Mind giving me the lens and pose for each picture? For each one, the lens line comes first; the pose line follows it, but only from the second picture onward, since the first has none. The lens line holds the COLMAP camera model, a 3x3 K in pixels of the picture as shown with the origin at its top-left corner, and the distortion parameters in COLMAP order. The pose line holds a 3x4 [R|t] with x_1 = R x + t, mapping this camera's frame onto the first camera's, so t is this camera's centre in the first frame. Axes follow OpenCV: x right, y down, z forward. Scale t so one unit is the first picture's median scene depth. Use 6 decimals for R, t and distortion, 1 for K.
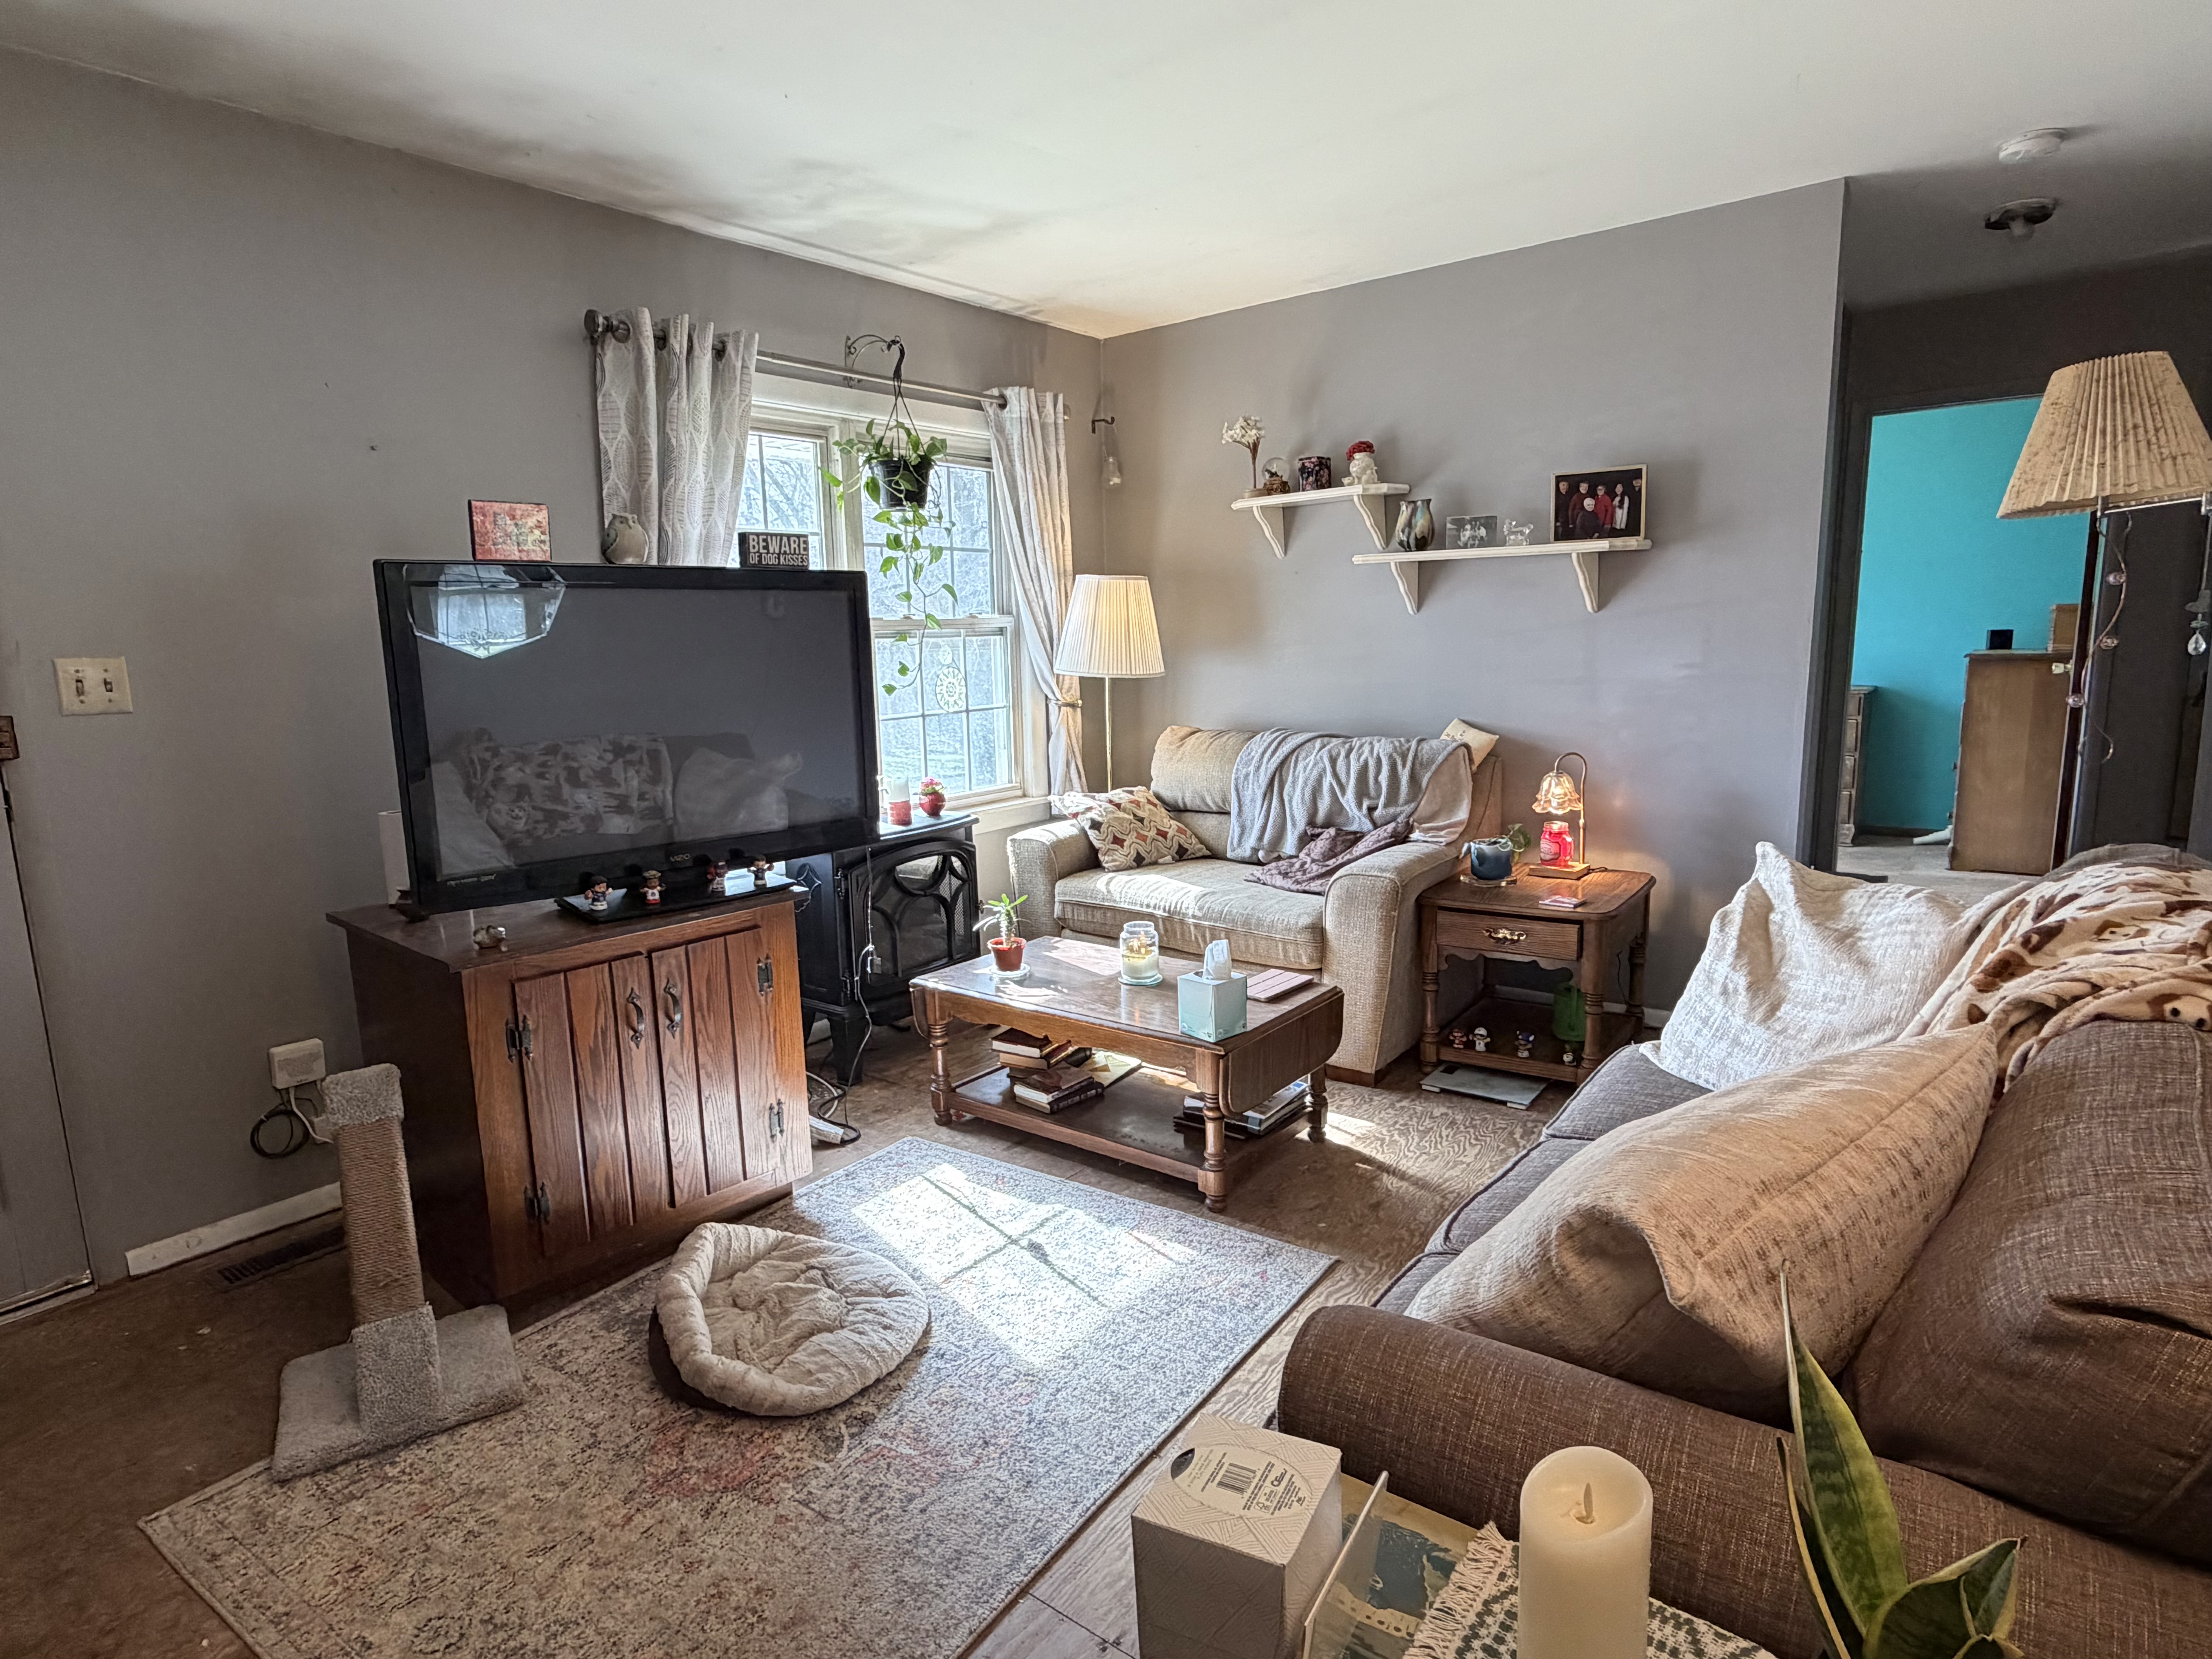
lens RADIAL K [[1220.6, 0, 1094.6], [0, 1220.6, 831.7], [0, 0, 1]] dist [-0.000264, -0.001559]
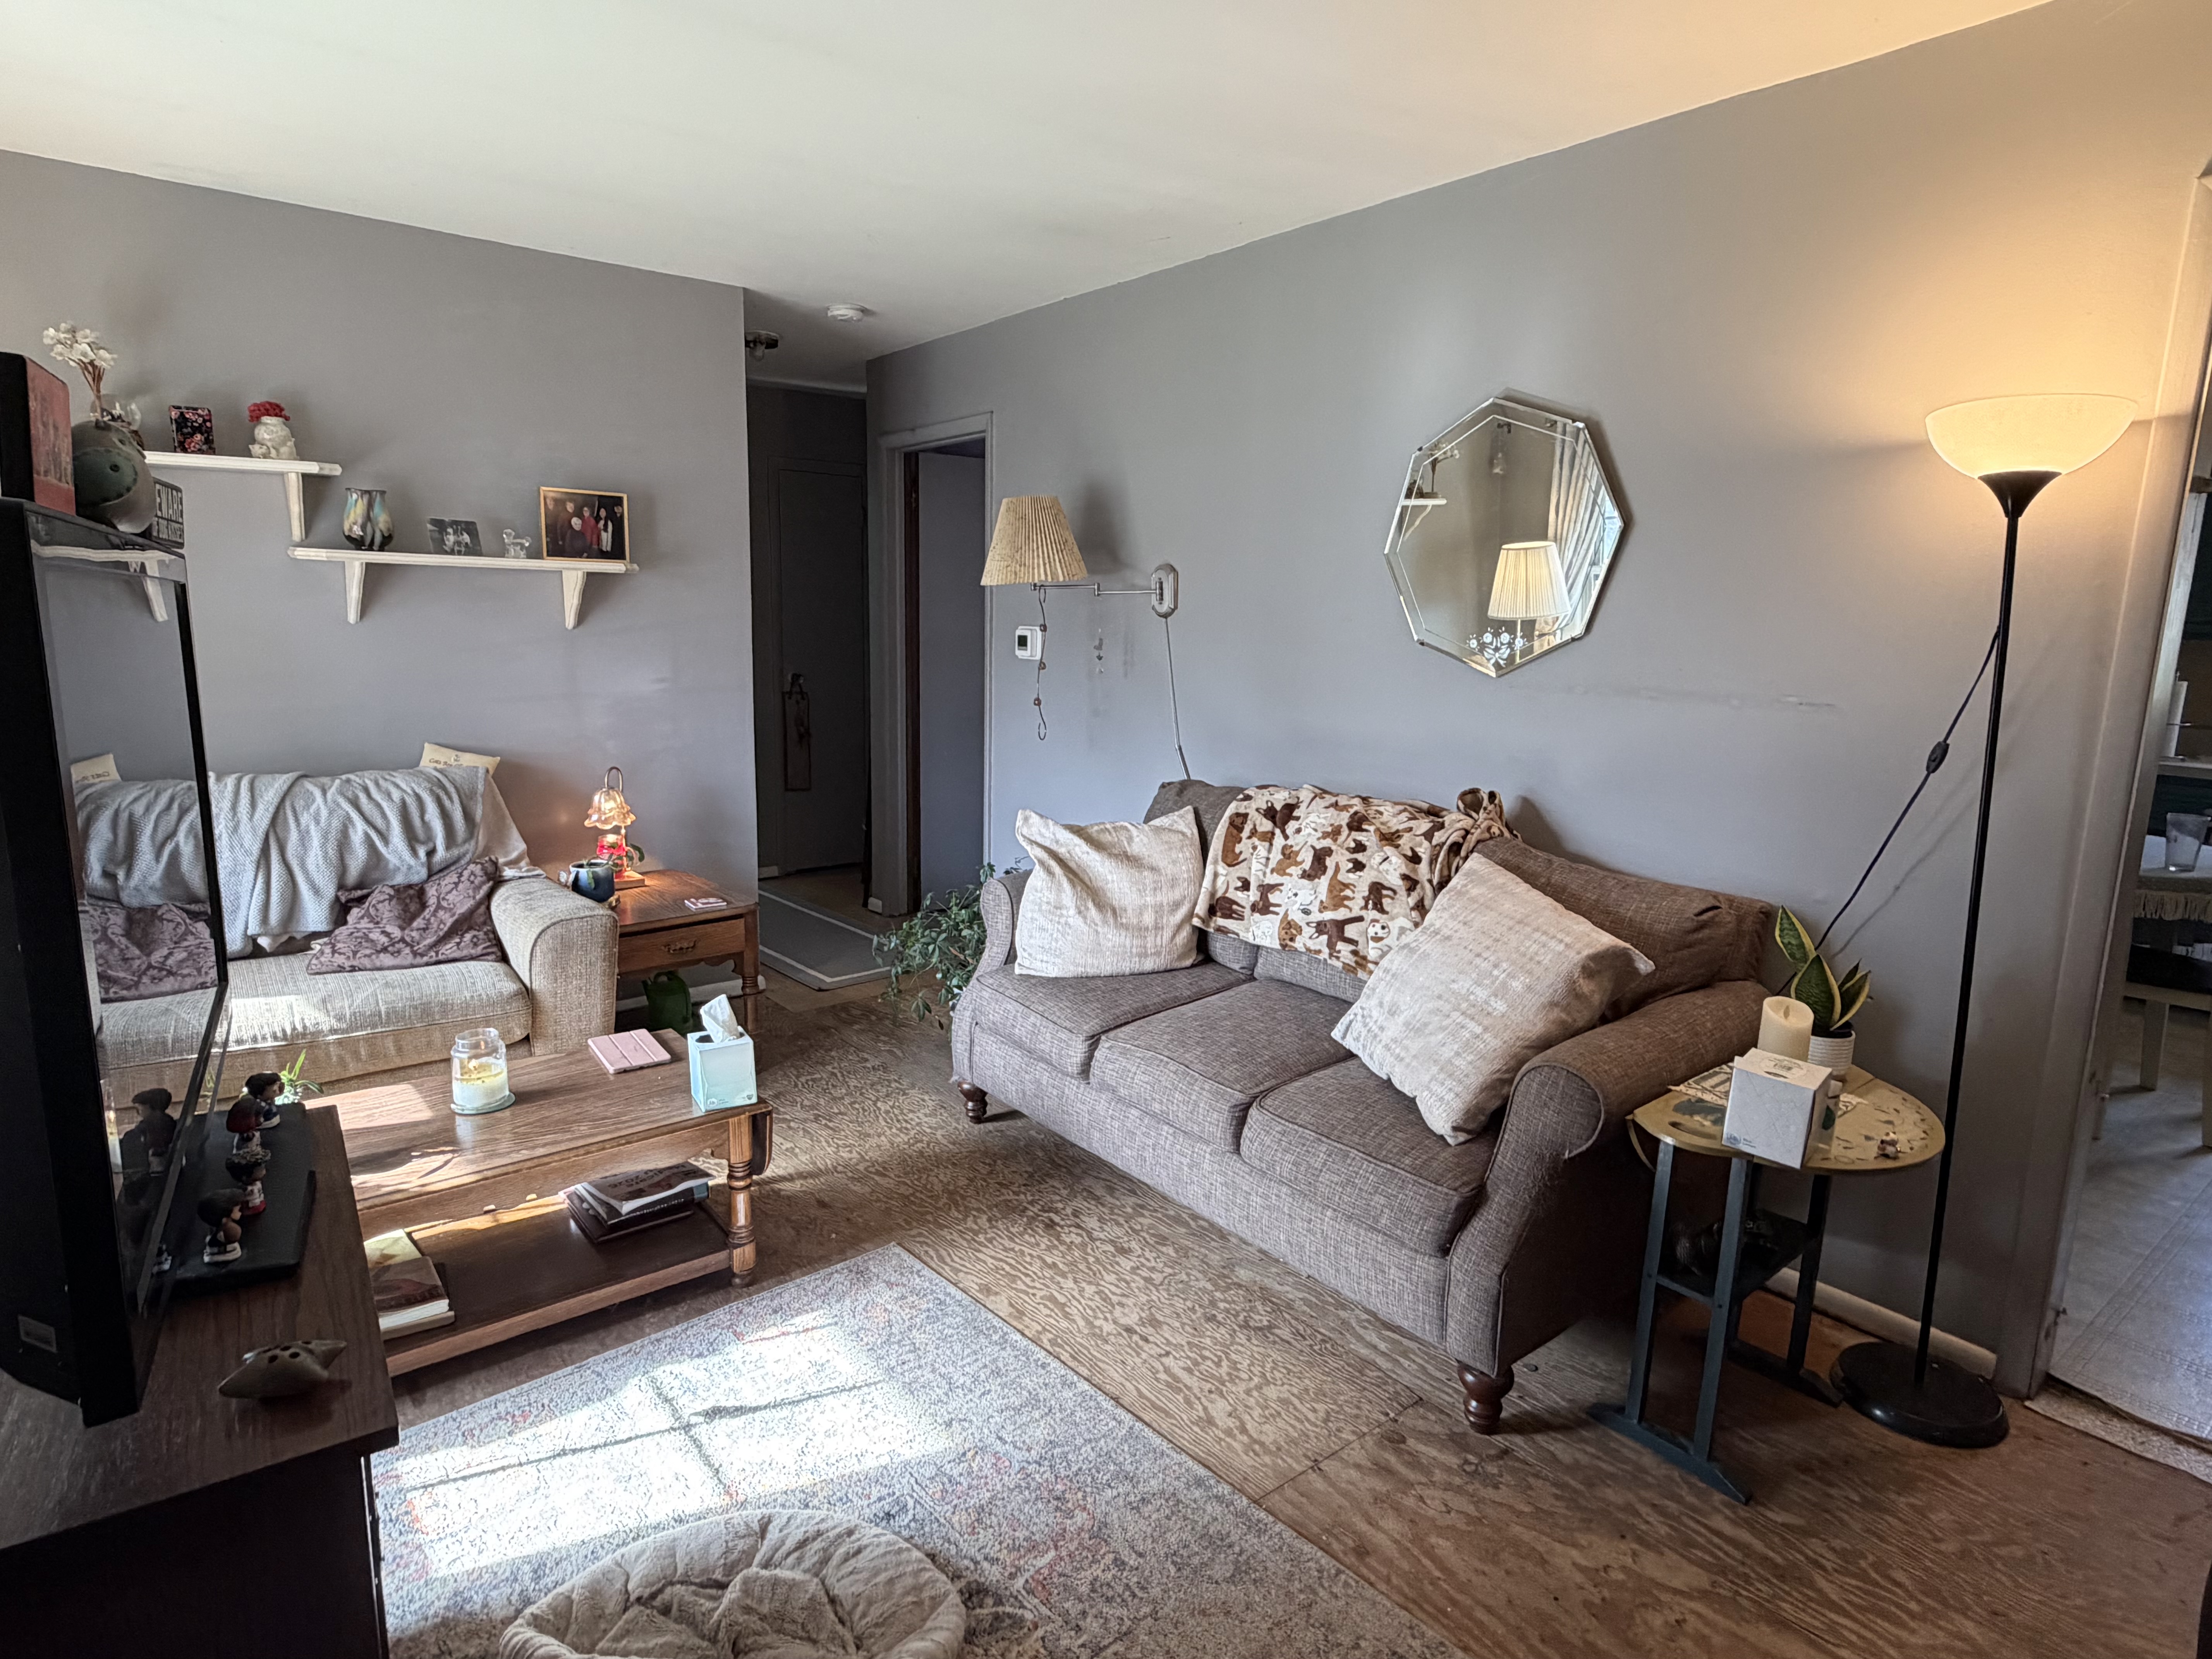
lens RADIAL K [[1220.6, 0, 1097.1], [0, 1220.6, 820.7], [0, 0, 1]] dist [-0.000264, -0.001559]
pose [[0.230771, -0.134343, 0.963689, -0.515408], [0.130580, 0.985739, 0.106148, -0.075939], [-0.964206, 0.101343, 0.245022, 0.359996]]
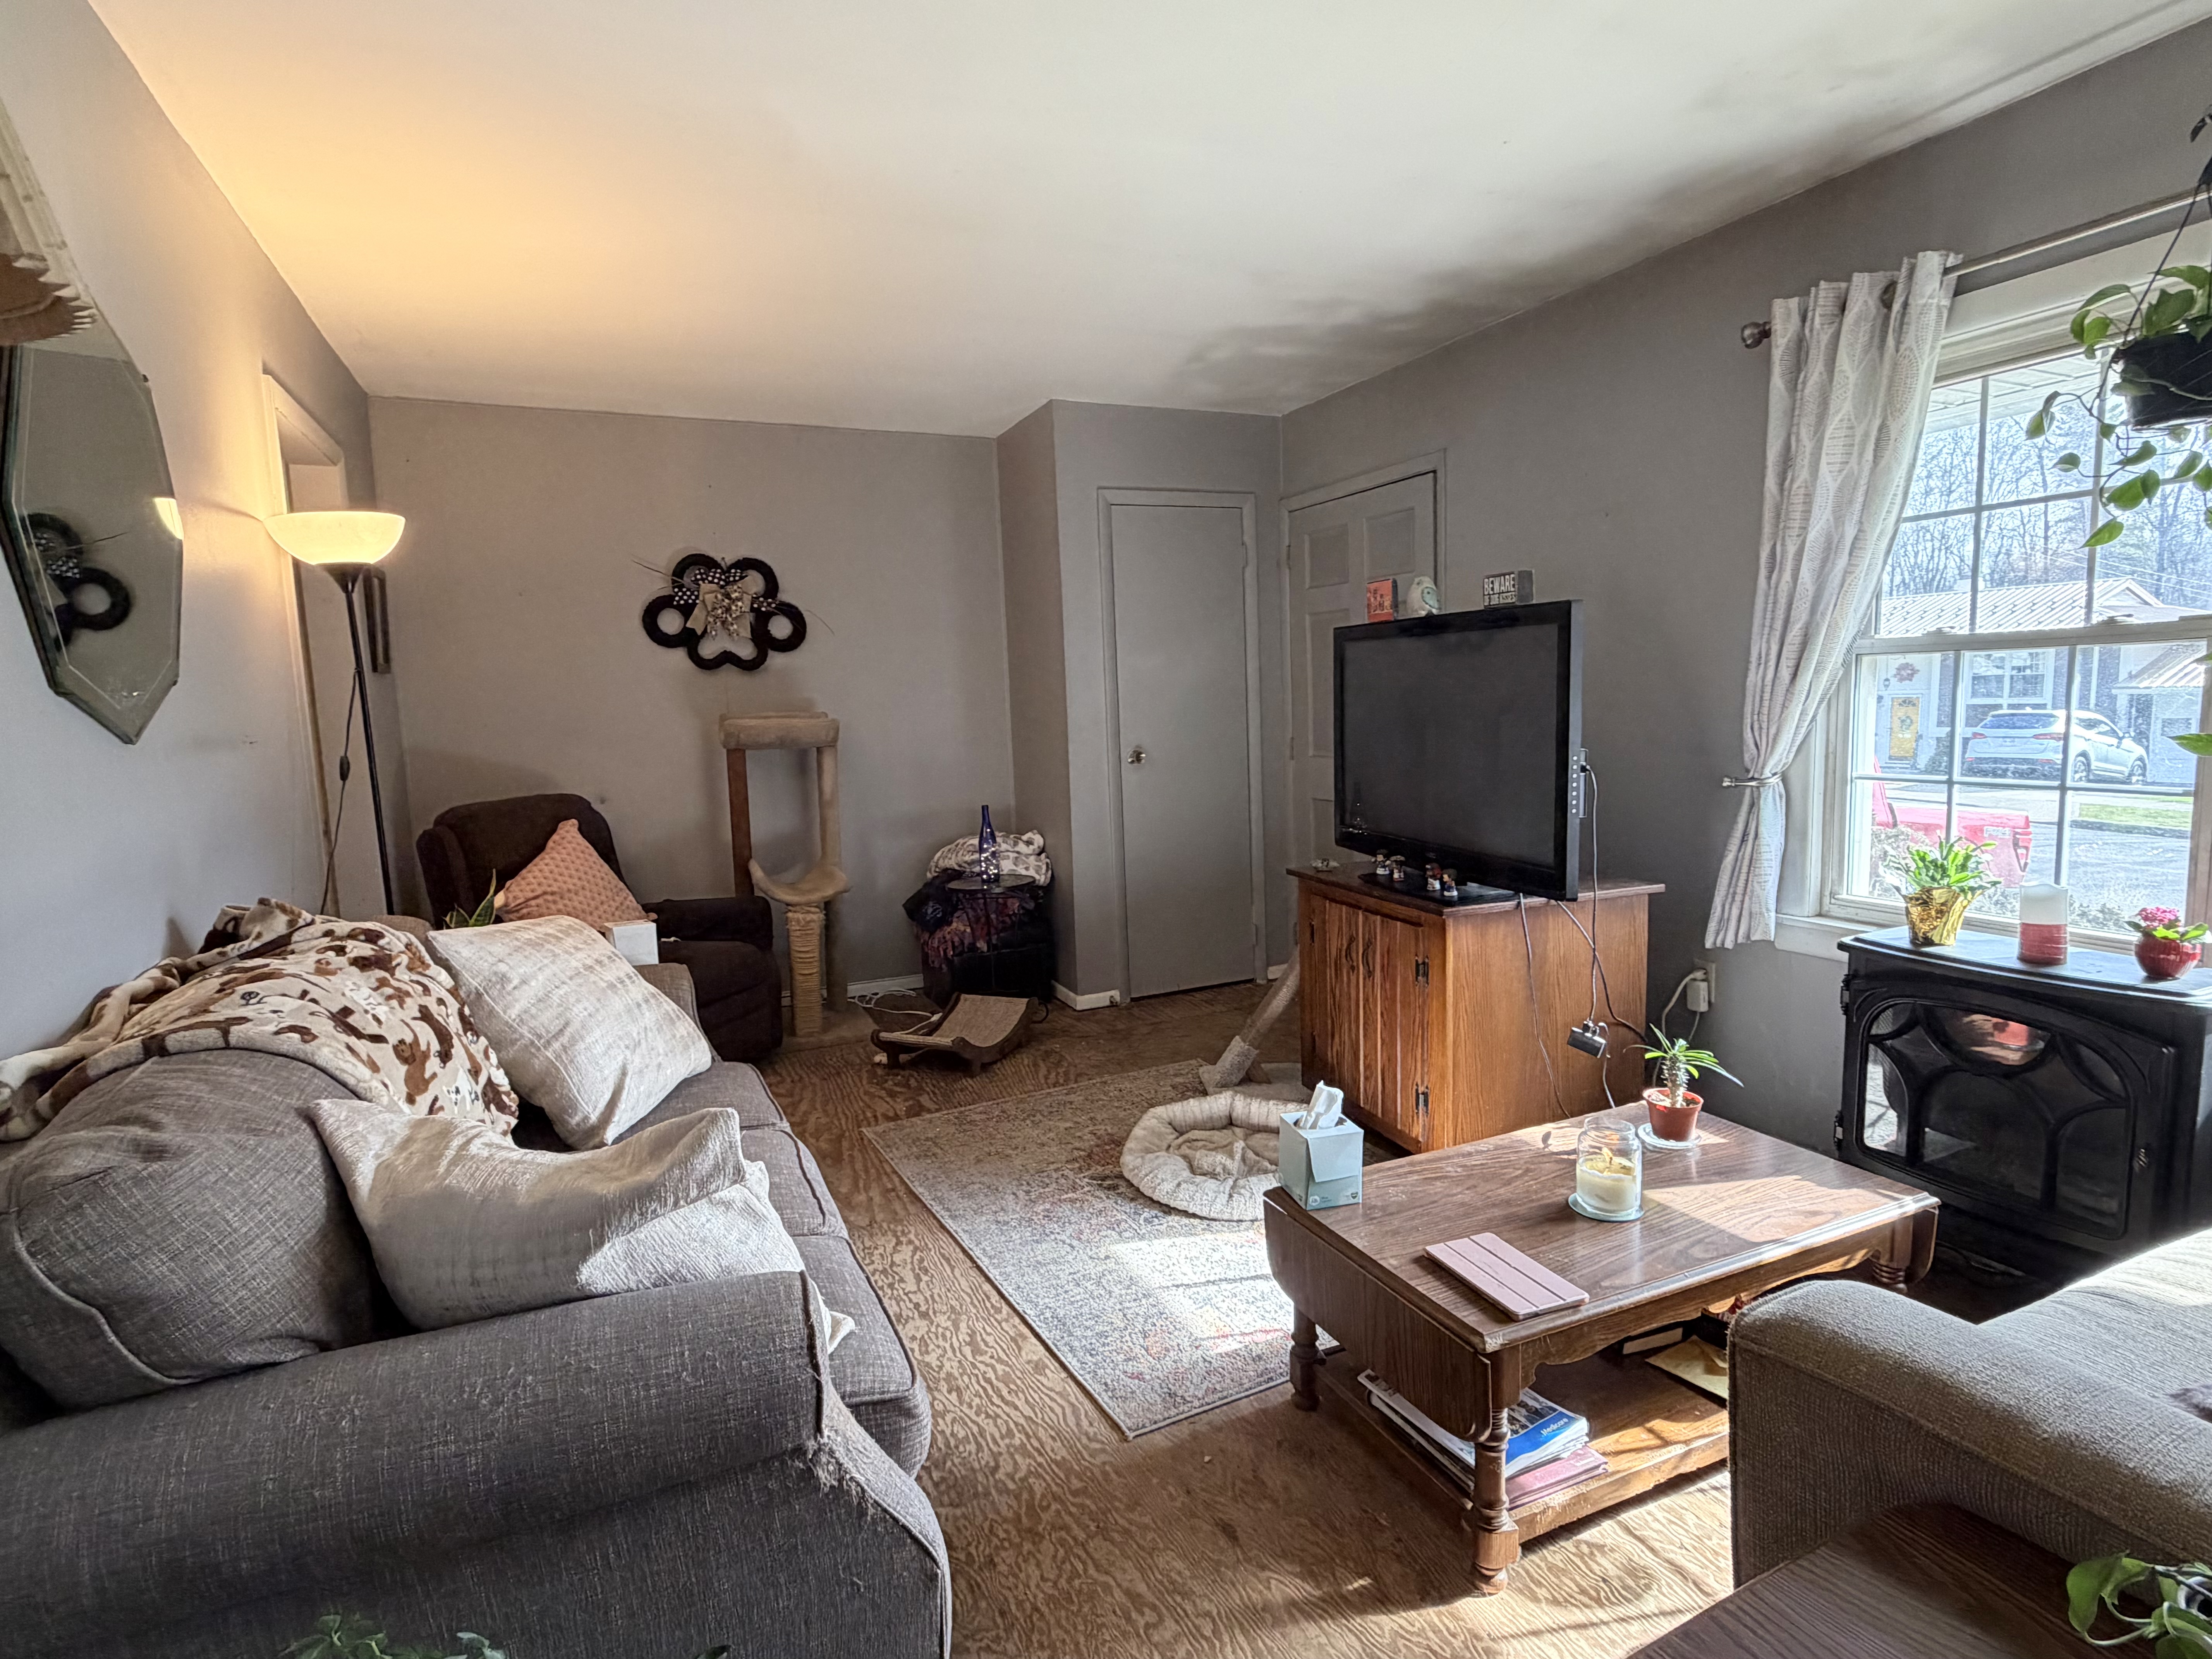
lens RADIAL K [[1161.3, 0, 1098.3], [0, 1161.3, 838.4], [0, 0, 1]] dist [-0.002498, 0.000021]
pose [[-0.468913, 0.152074, -0.870054, 0.580385], [-0.097345, 0.970167, 0.222036, -0.156164], [0.877864, 0.188810, -0.440120, 0.863064]]
